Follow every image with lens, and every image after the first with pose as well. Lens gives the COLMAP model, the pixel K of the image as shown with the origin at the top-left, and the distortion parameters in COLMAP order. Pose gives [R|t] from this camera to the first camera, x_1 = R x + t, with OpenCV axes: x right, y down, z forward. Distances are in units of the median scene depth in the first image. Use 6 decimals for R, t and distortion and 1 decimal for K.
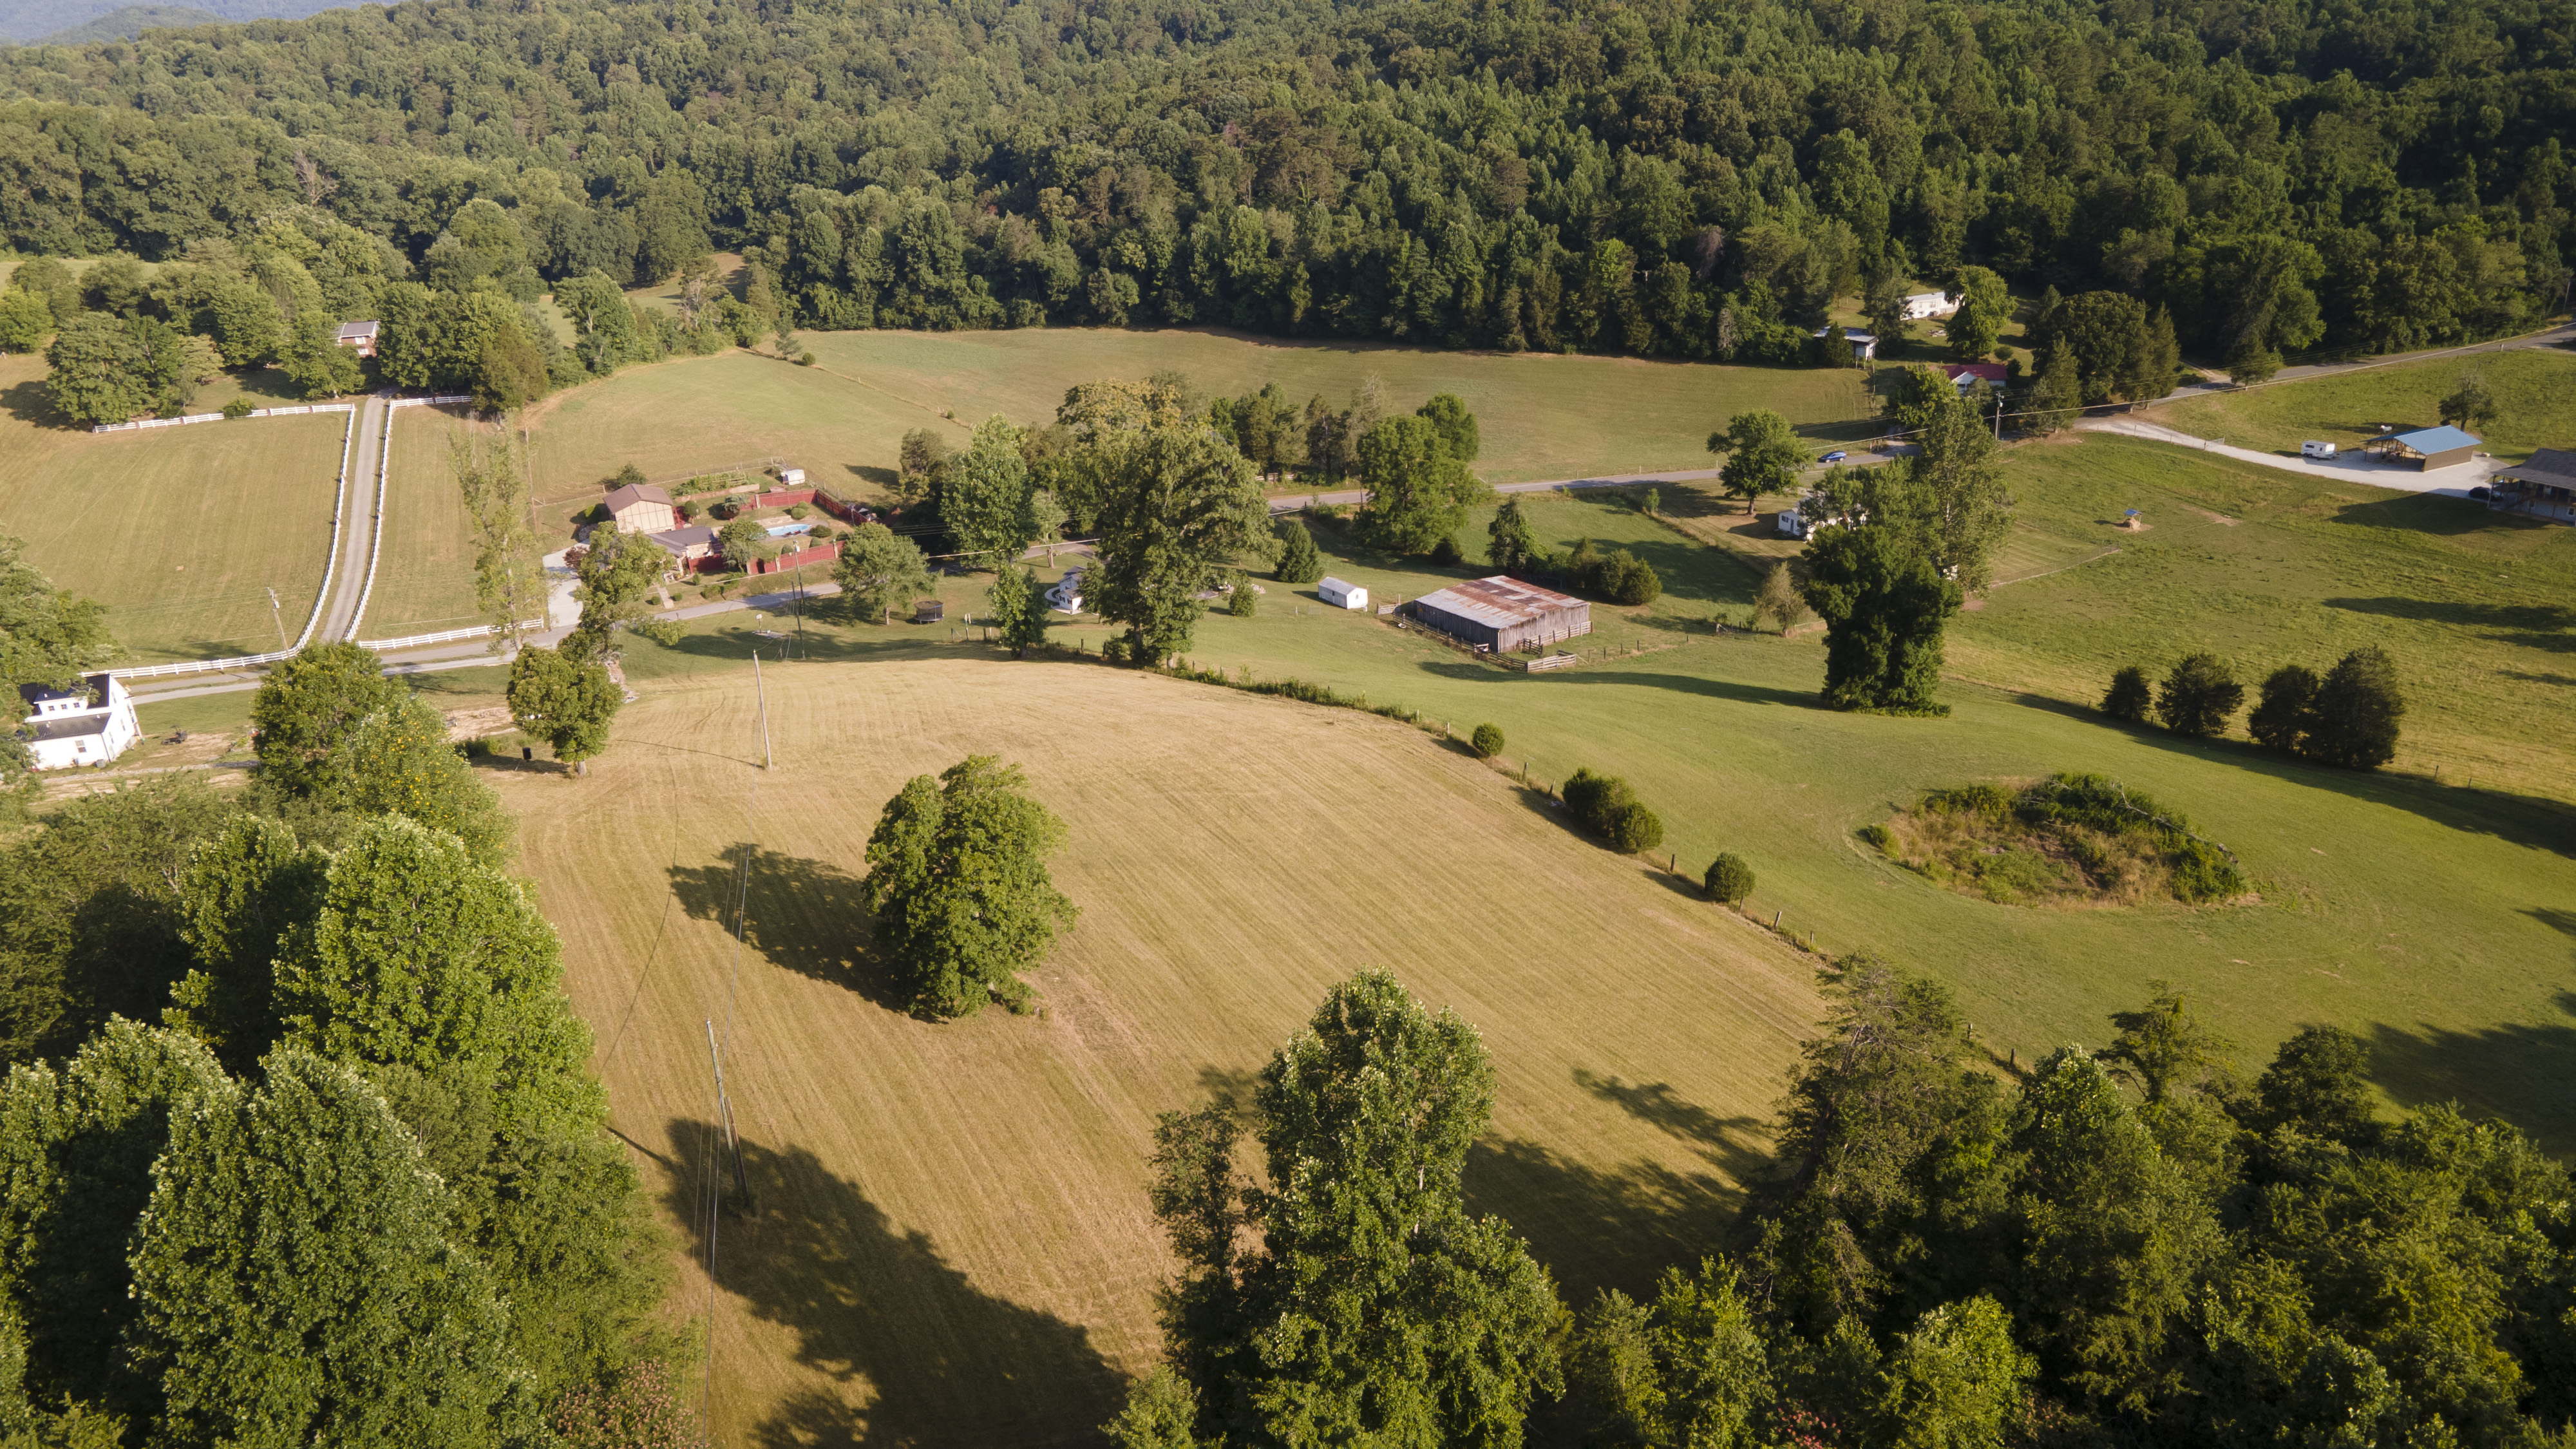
lens RADIAL K [[1902.1, 0, 1279.7], [0, 1902.1, 718.6], [0, 0, 1]] dist [0.044321, 0.001887]
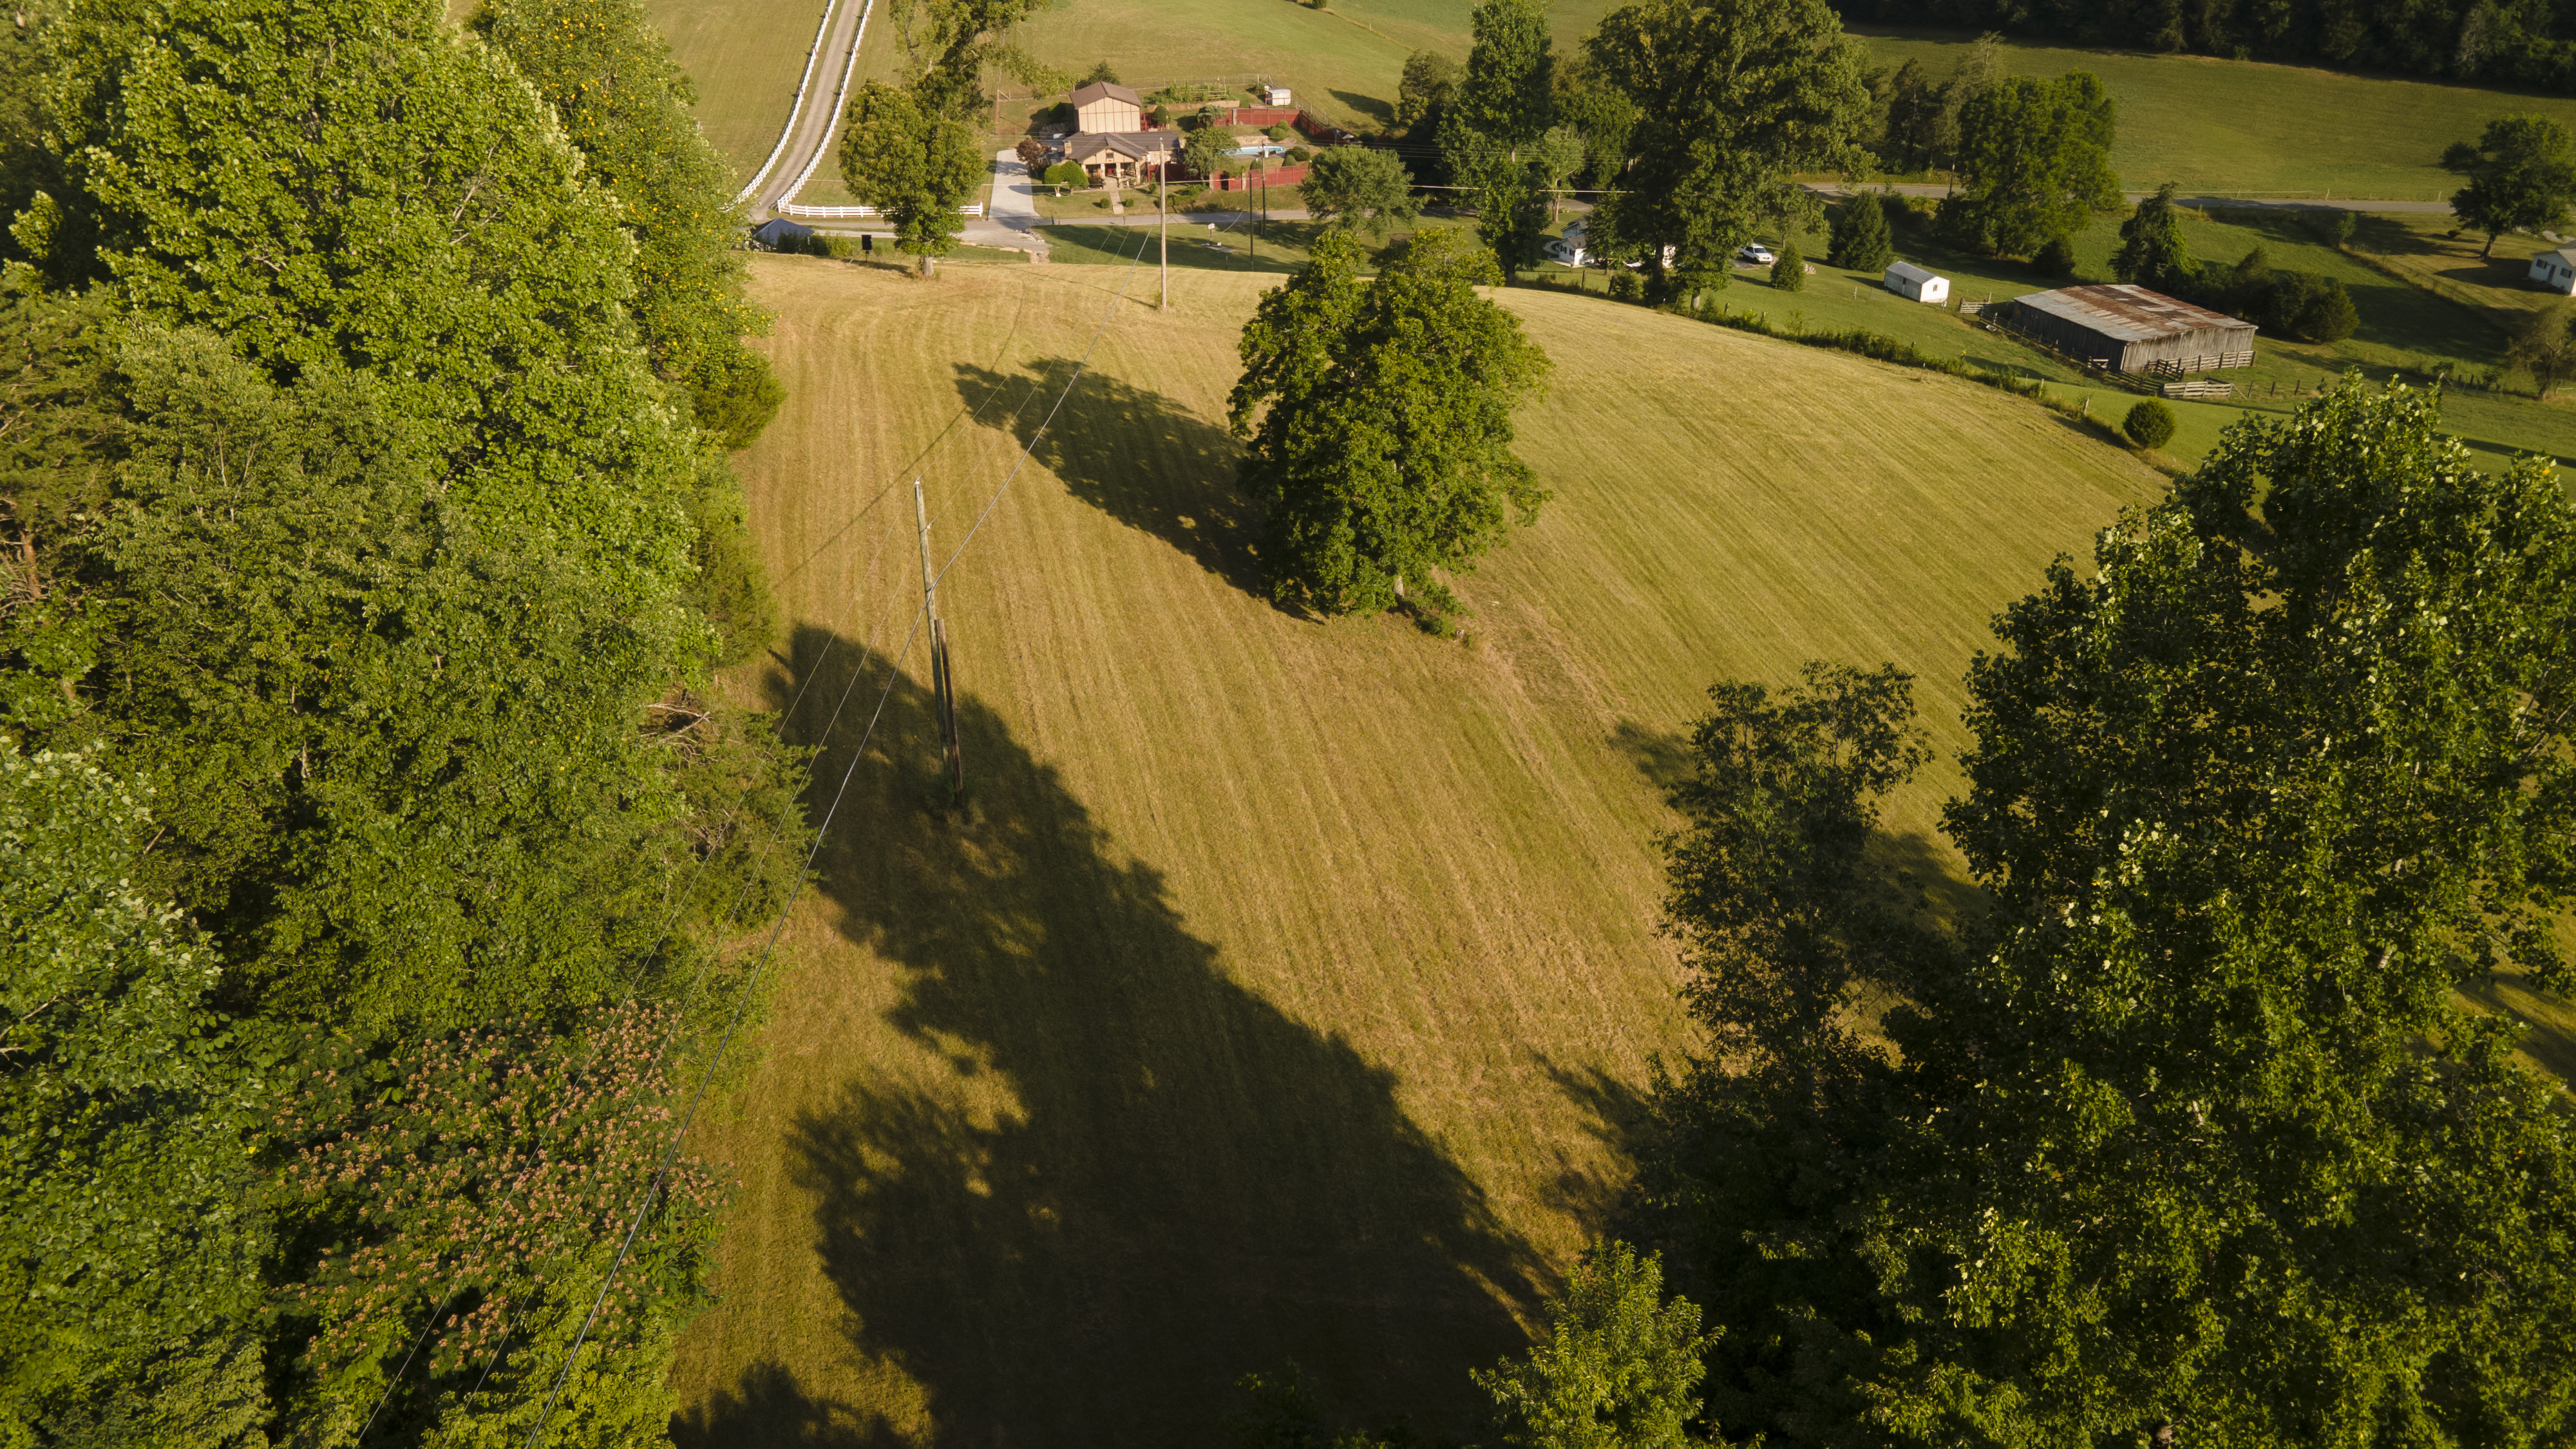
lens RADIAL K [[1902.1, 0, 1279.7], [0, 1902.1, 718.6], [0, 0, 1]] dist [0.044321, 0.001887]
pose [[0.961402, 0.164389, -0.220642, -0.015301], [-0.137793, 0.981753, 0.131048, 0.042767], [0.238159, -0.095587, 0.966511, 0.140363]]
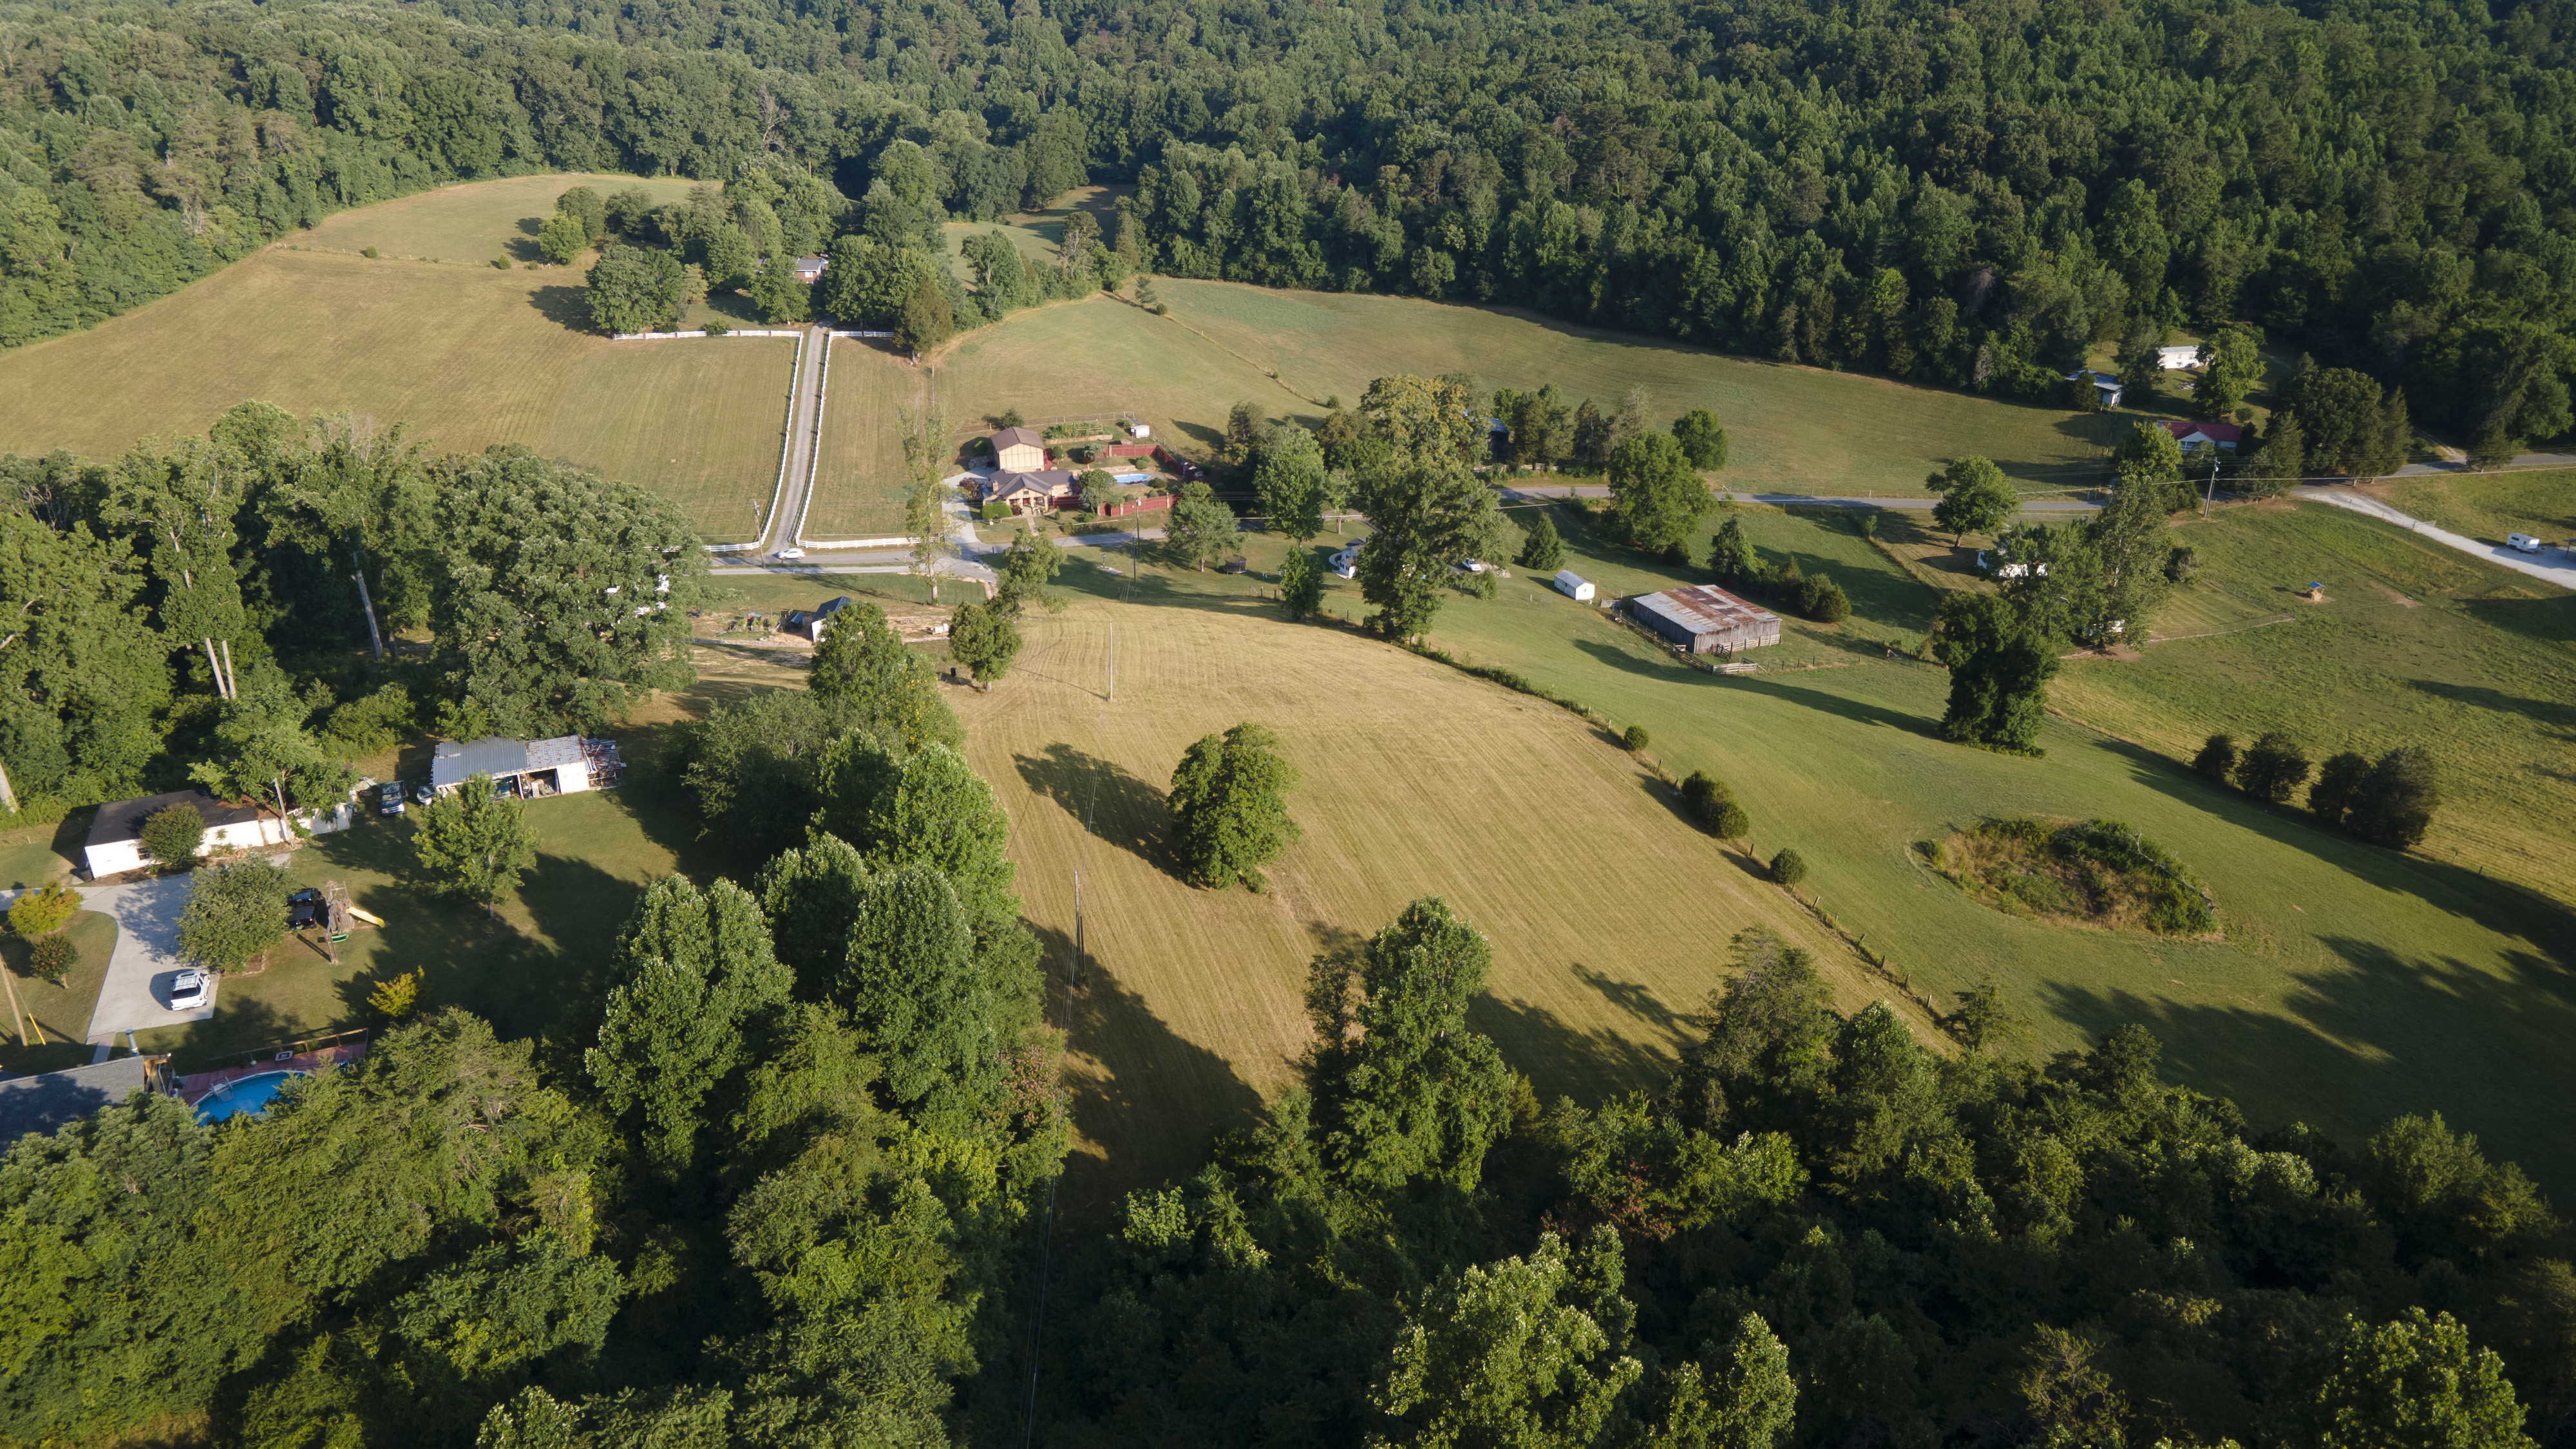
lens RADIAL K [[1902.1, 0, 1279.7], [0, 1902.1, 718.6], [0, 0, 1]] dist [0.044321, 0.001887]
pose [[0.981188, 0.123805, -0.148132, 0.037760], [-0.115899, 0.991392, 0.060900, -0.032948], [0.154397, -0.042586, 0.987091, -0.207767]]
